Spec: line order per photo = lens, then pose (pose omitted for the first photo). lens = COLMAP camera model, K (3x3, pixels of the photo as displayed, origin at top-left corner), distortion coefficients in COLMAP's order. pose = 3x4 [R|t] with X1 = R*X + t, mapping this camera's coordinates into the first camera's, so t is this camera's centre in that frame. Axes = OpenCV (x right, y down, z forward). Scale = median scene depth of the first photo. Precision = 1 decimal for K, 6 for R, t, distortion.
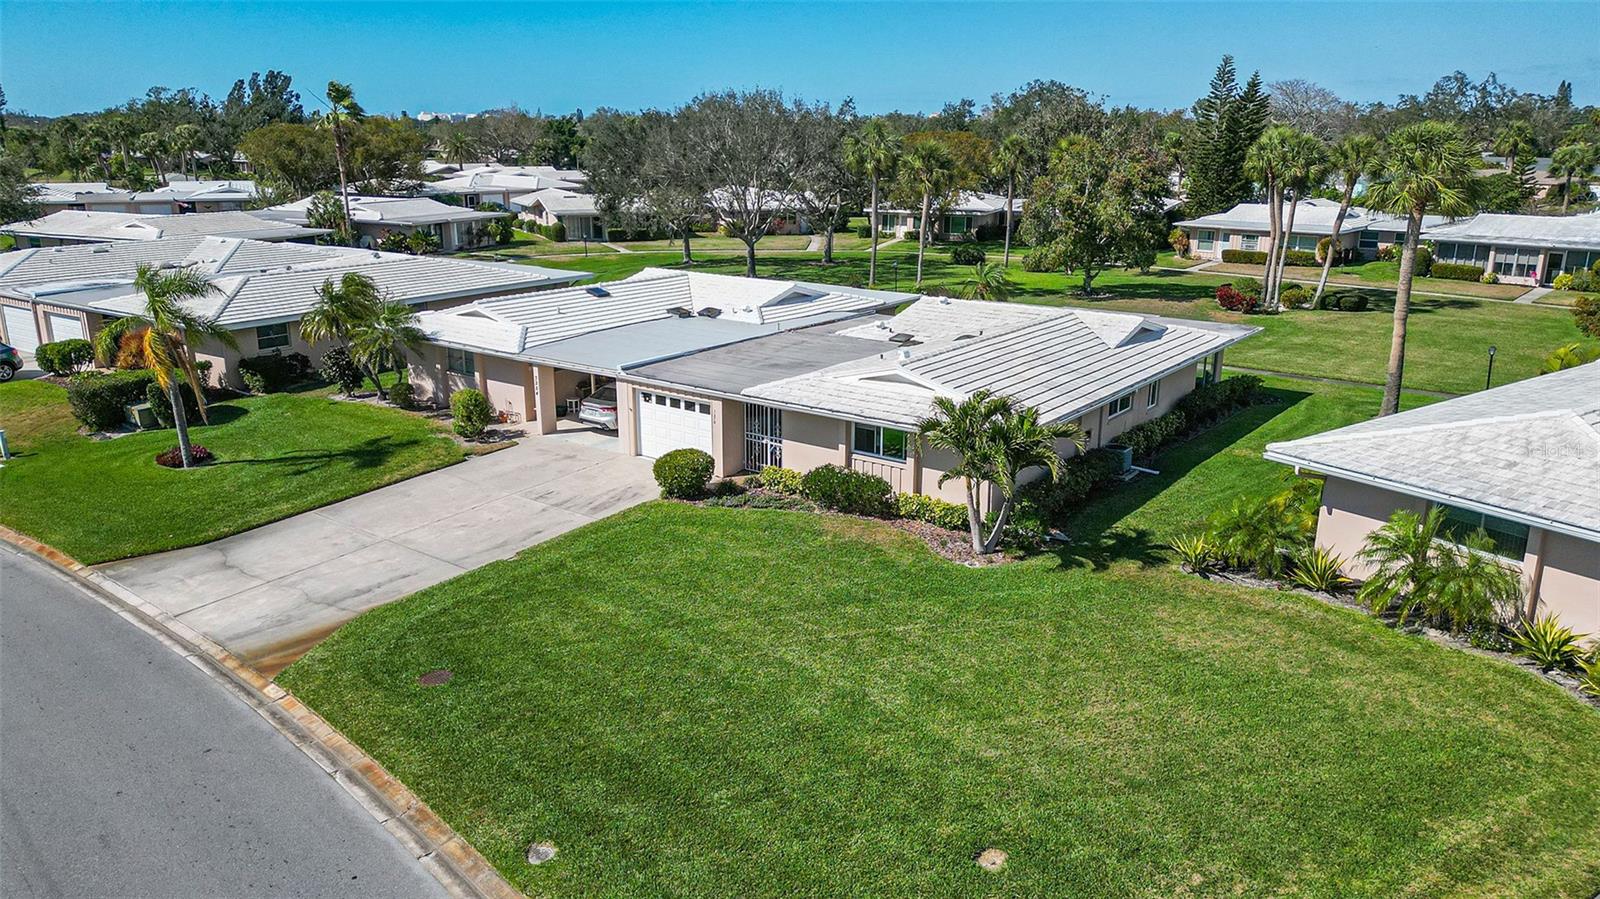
lens RADIAL K [[1140.3, 0, 804.3], [0, 1140.3, 436.4], [0, 0, 1]] dist [0.050663, -0.046407]
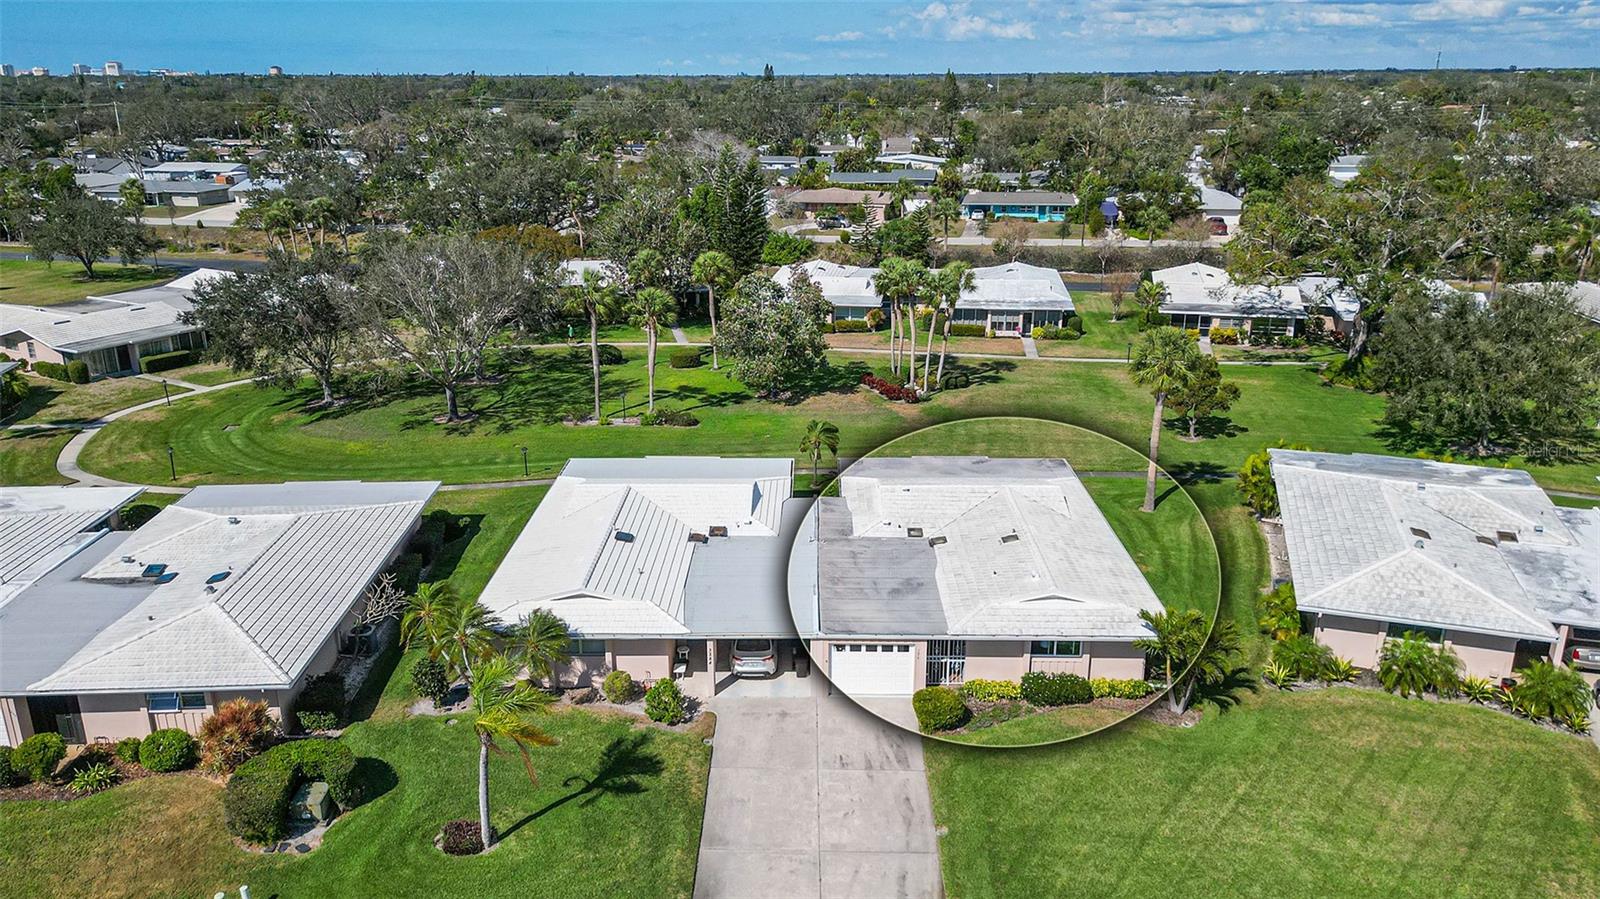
lens RADIAL K [[1140.3, 0, 799.2], [0, 1140.3, 464.1], [0, 0, 1]] dist [0.050663, -0.046407]
pose [[0.806944, -0.189950, 0.559250, -0.882566], [0.155100, 0.981792, 0.109672, -0.396641], [-0.569899, -0.001760, 0.821713, 0.037573]]
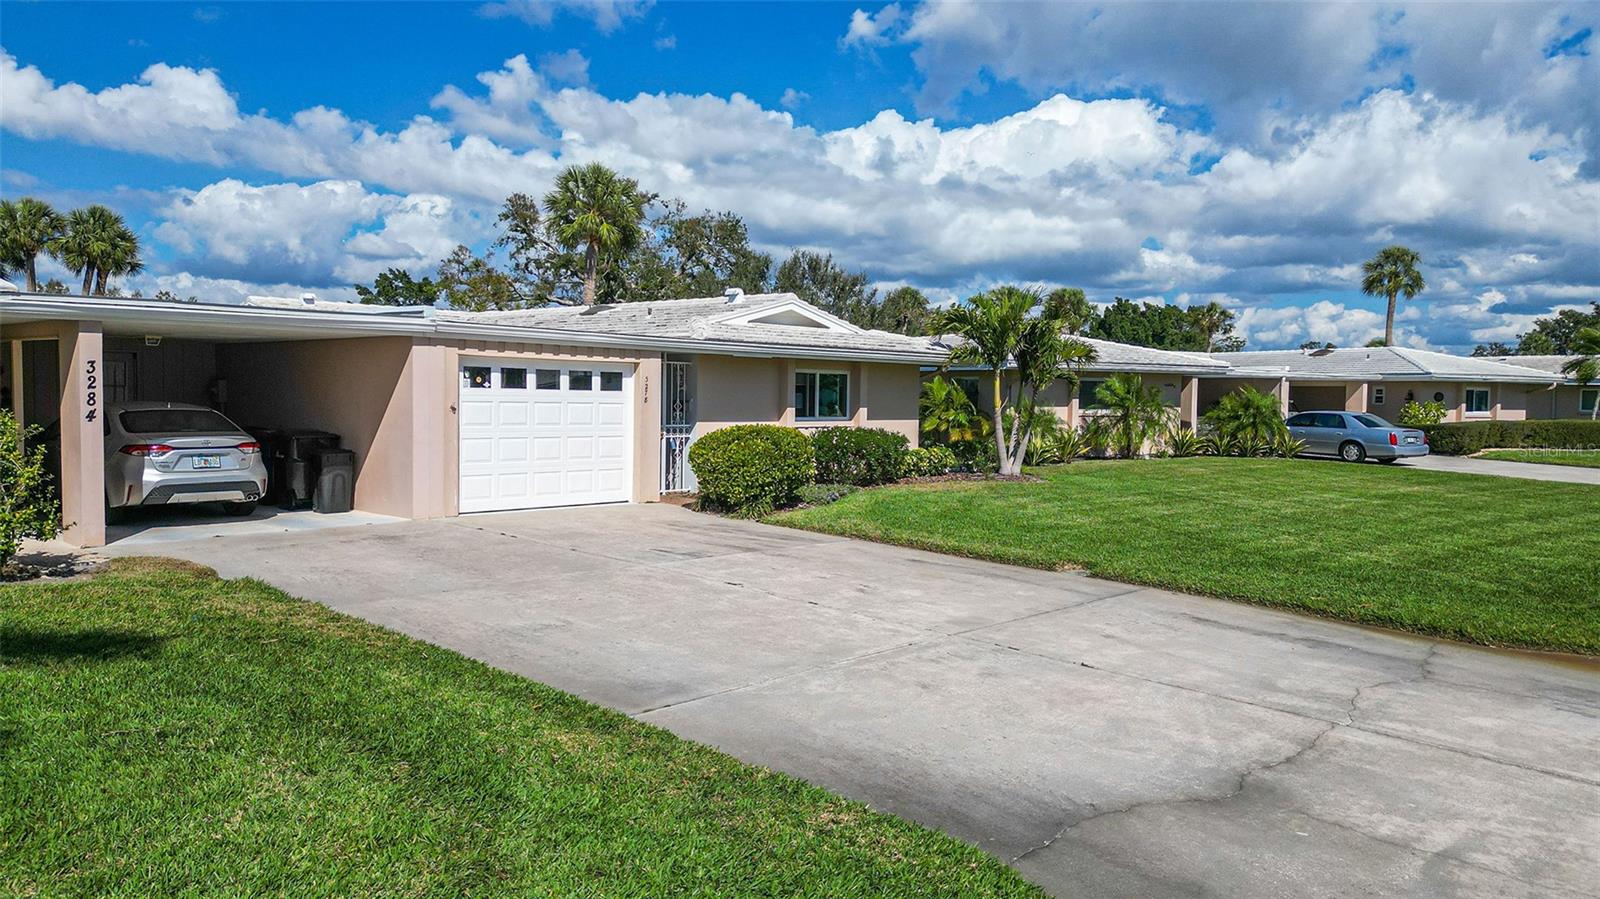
lens RADIAL K [[1140.3, 0, 815.1], [0, 1140.3, 459.5], [0, 0, 1]] dist [0.050663, -0.046407]
pose [[0.084730, -0.056962, 0.994774, -0.638158], [0.247475, 0.968285, 0.034366, 0.016806], [-0.965182, 0.243270, 0.096139, 0.908289]]
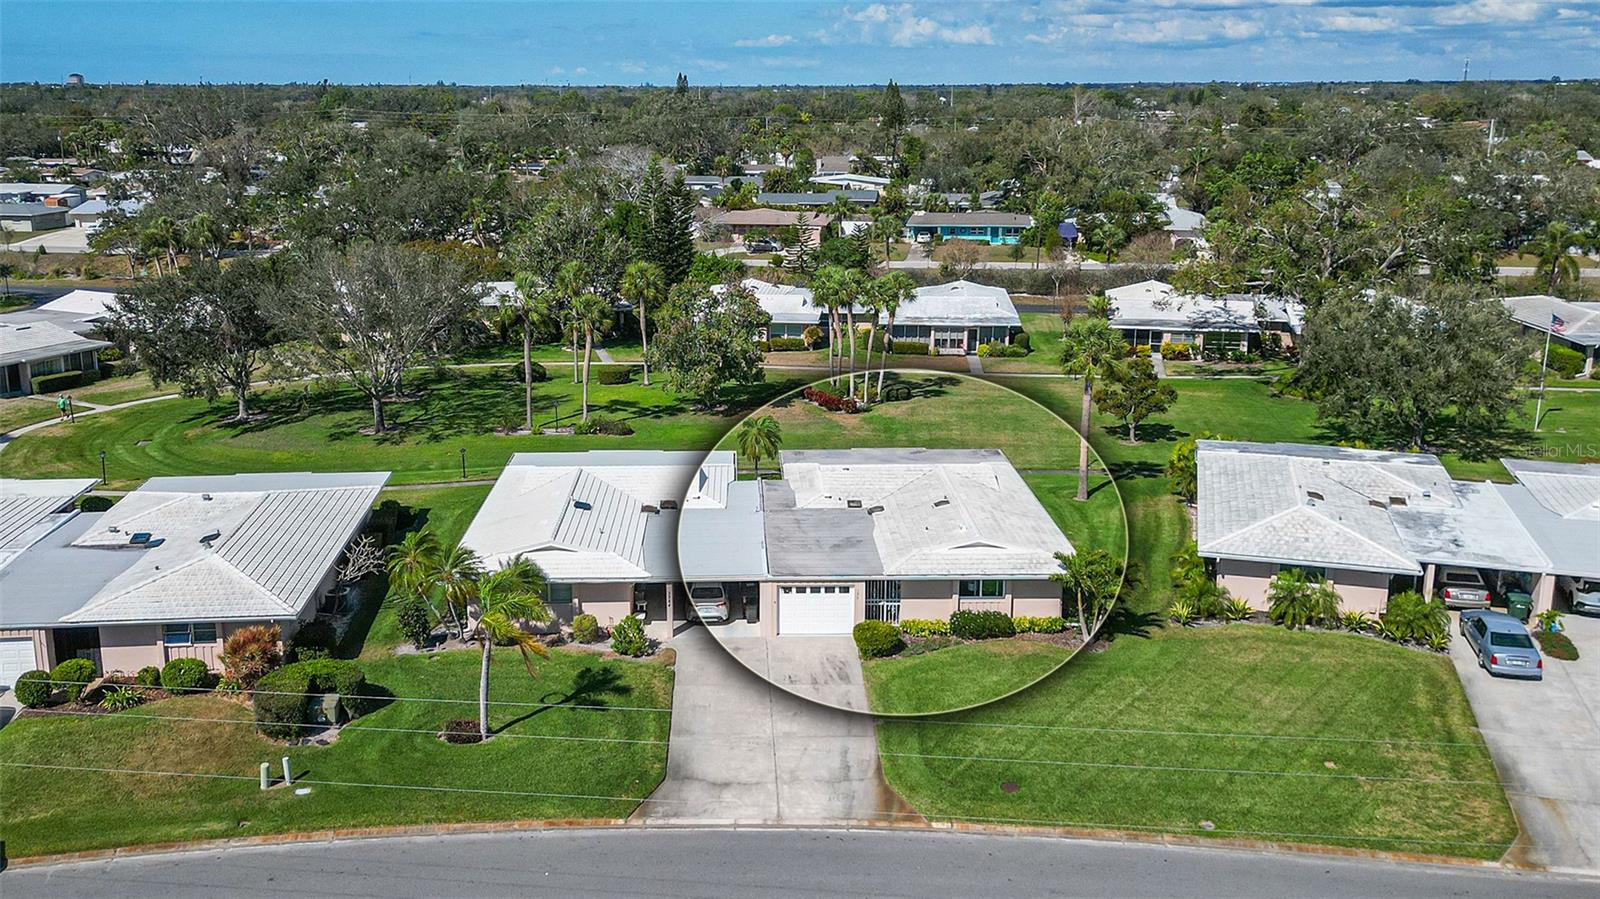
lens RADIAL K [[1409.9, 0, 778.2], [0, 1409.9, 427.1], [0, 0, 1]] dist [0.065578, -0.068224]
pose [[0.780666, -0.145635, 0.607743, -1.218255], [0.162827, 0.986280, 0.027188, -0.292477], [-0.603364, 0.077733, 0.793668, -0.342414]]
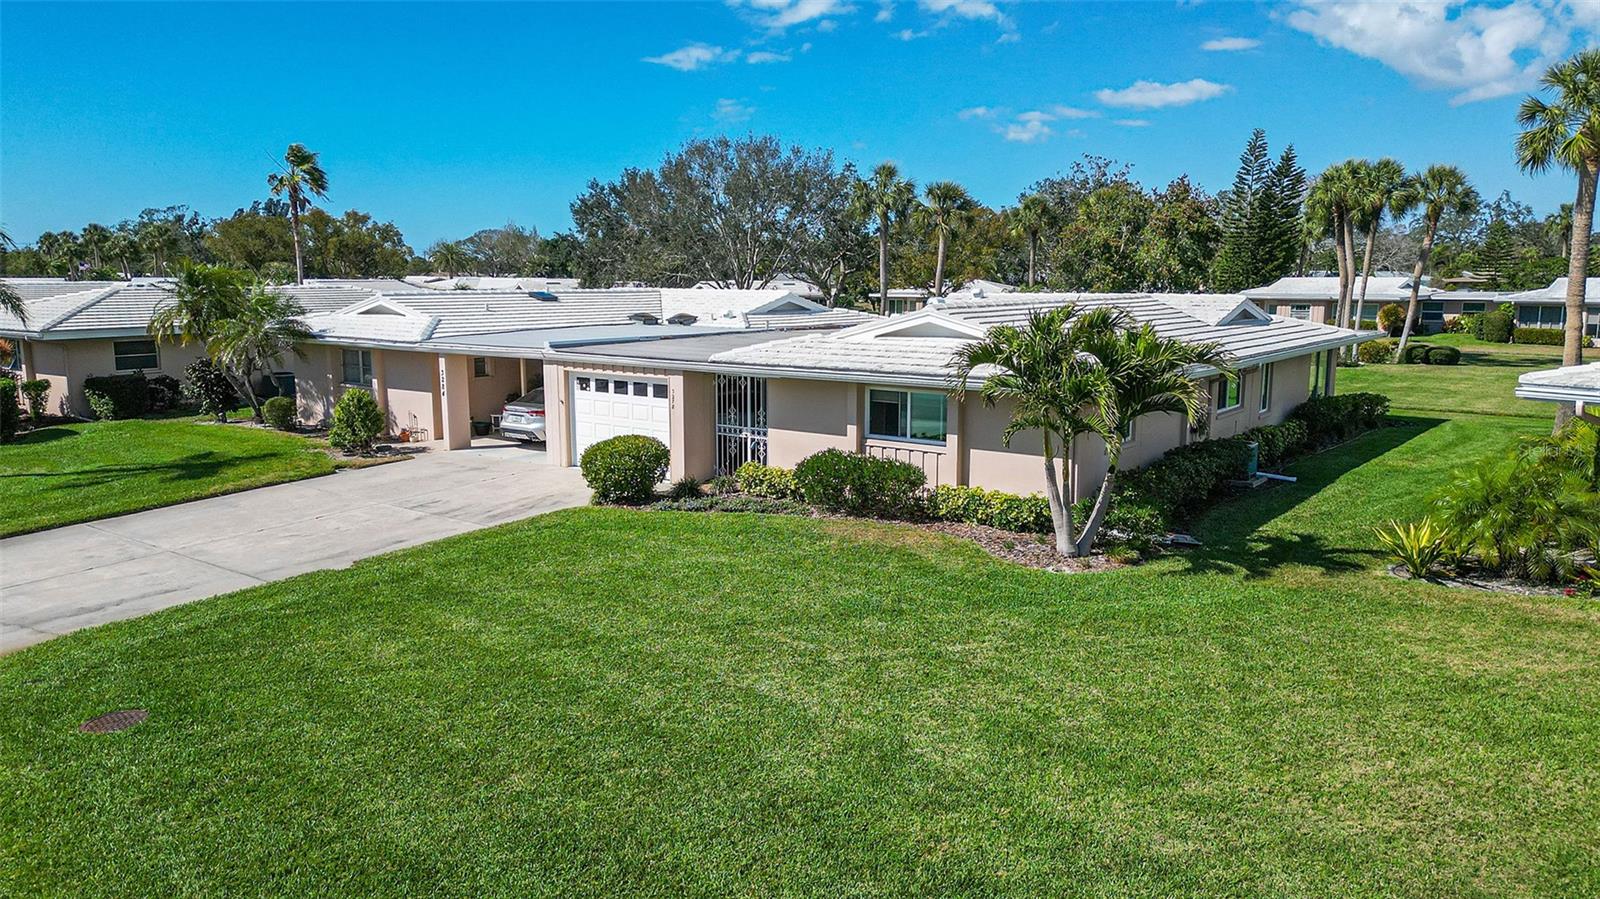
lens RADIAL K [[1140.3, 0, 802.5], [0, 1140.3, 475.4], [0, 0, 1]] dist [0.050663, -0.046407]
pose [[0.999986, -0.002562, -0.004640, 0.006037], [0.002141, 0.996064, -0.088609, 0.097253], [0.004849, 0.088598, 0.996056, 0.302066]]
